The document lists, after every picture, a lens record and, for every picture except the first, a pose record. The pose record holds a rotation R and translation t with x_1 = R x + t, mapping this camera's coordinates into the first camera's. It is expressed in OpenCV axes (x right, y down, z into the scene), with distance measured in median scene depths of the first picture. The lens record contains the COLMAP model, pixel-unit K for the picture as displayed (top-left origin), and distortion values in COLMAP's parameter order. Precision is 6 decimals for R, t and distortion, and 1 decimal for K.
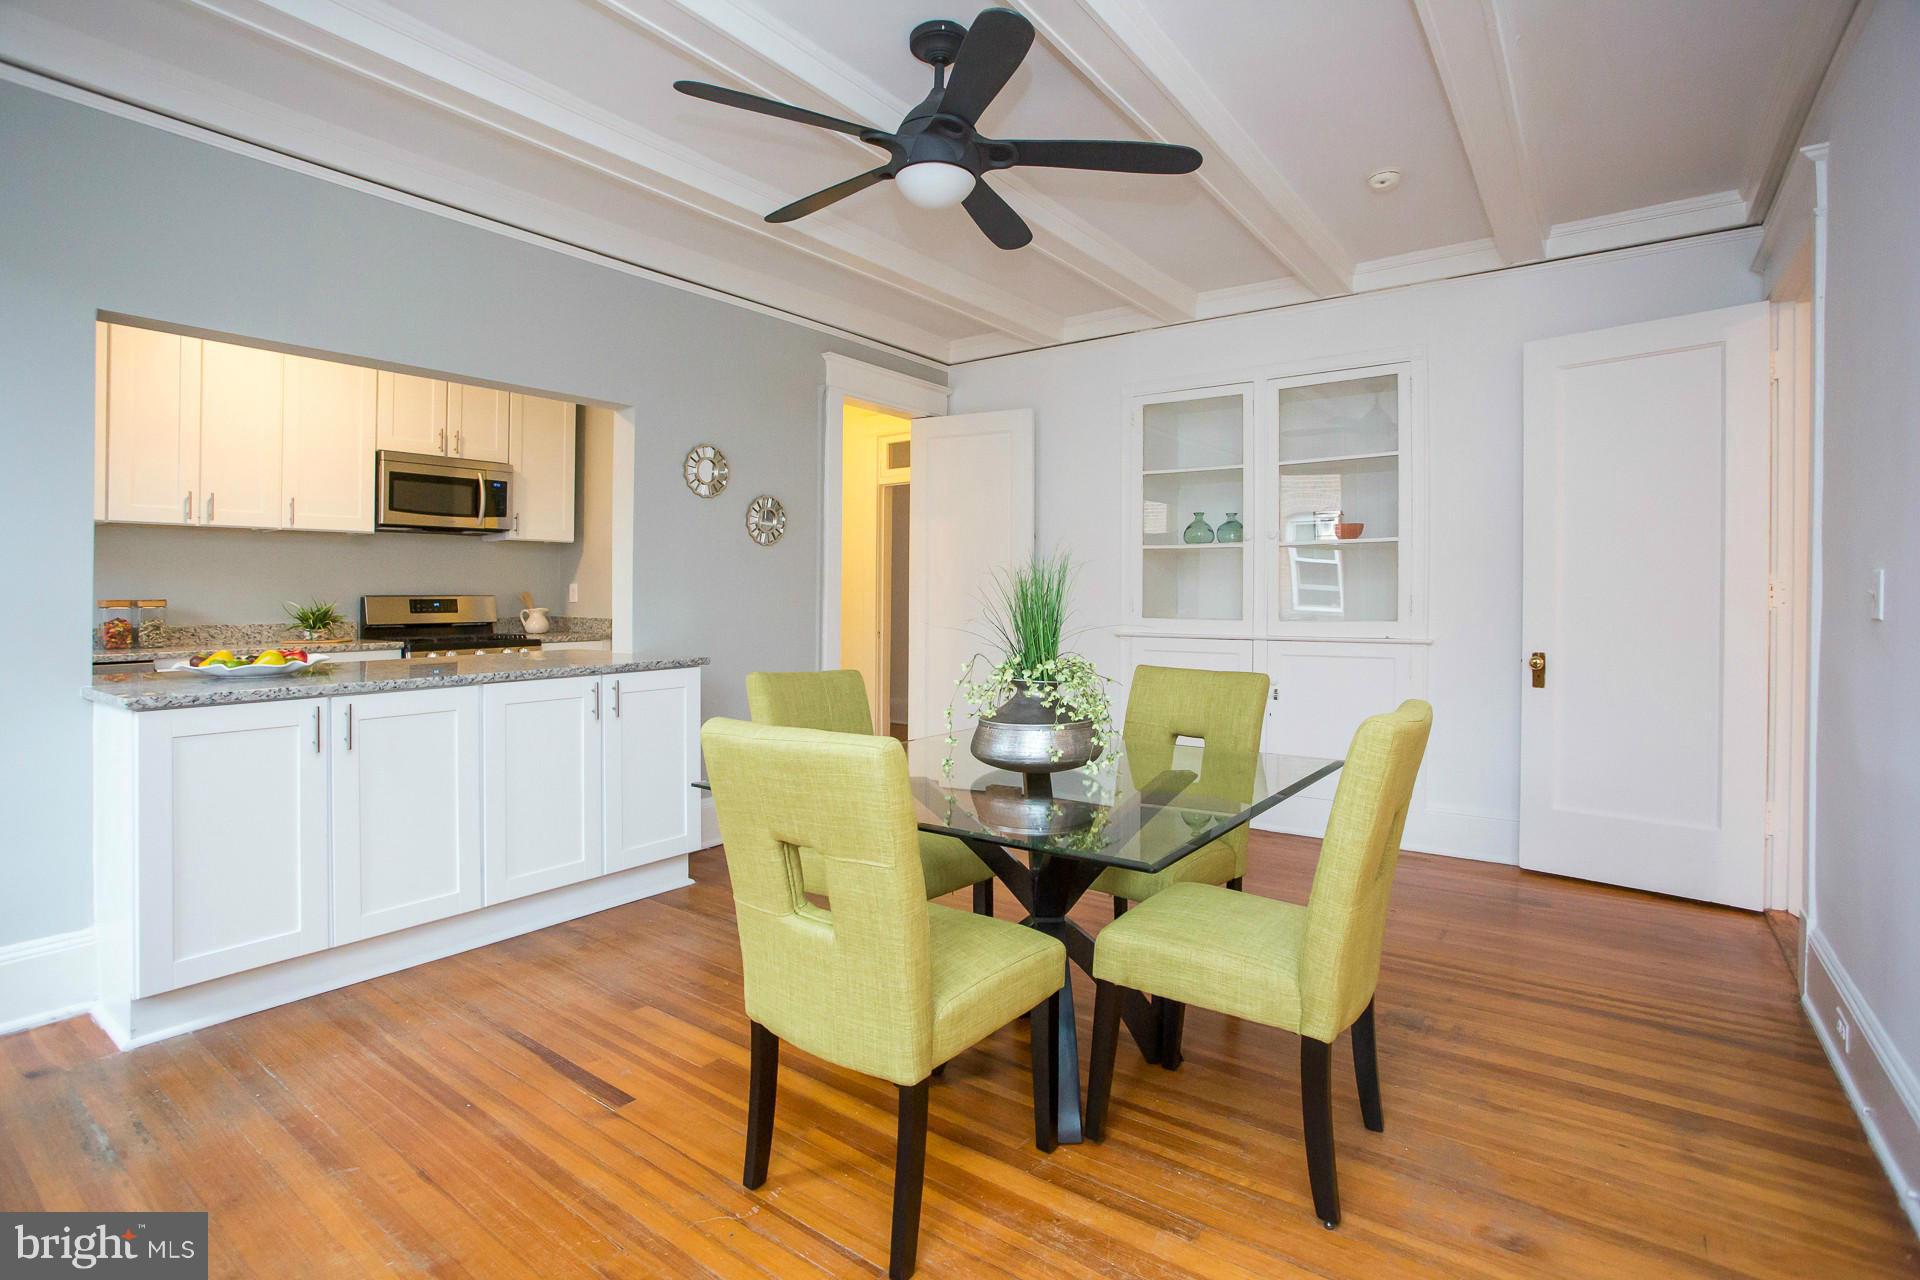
lens RADIAL K [[942.9, 0, 1000.4], [0, 942.9, 576.1], [0, 0, 1]] dist [-0.064218, 0.022699]
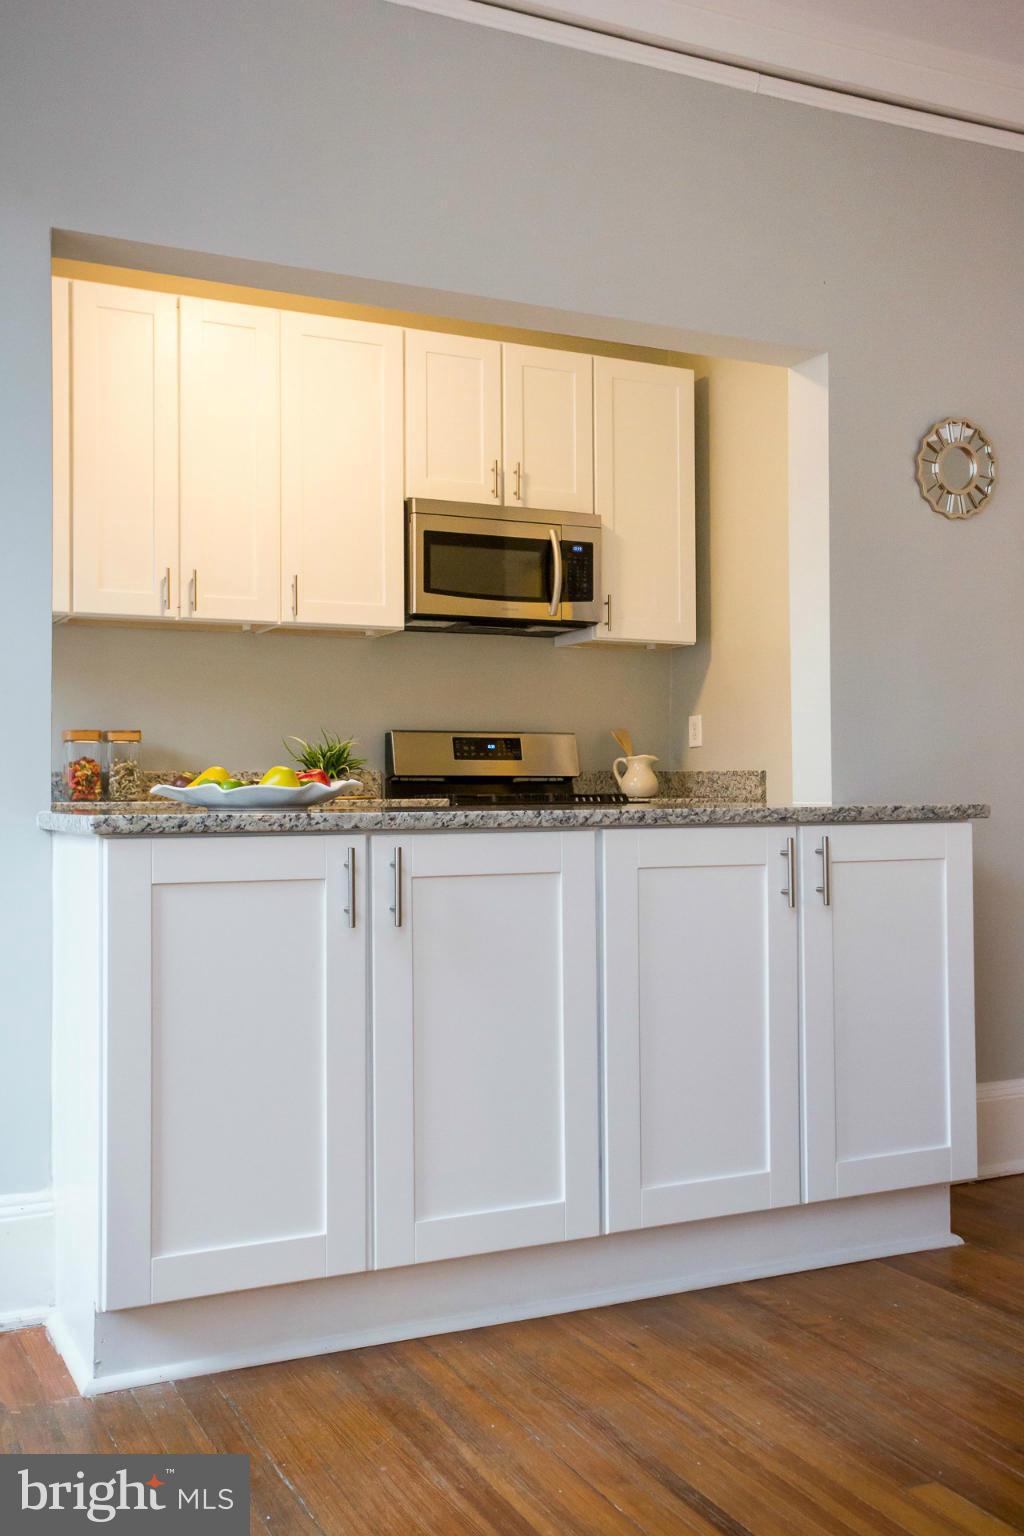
lens RADIAL K [[1579.1, 0, 547.6], [0, 1579.1, 759.3], [0, 0, 1]] dist [-0.019618, 0.139658]
pose [[0.882286, -0.007443, -0.470655, -0.128832], [0.006860, 0.999972, -0.002952, 0.069609], [0.470663, -0.000624, 0.882313, 0.136874]]
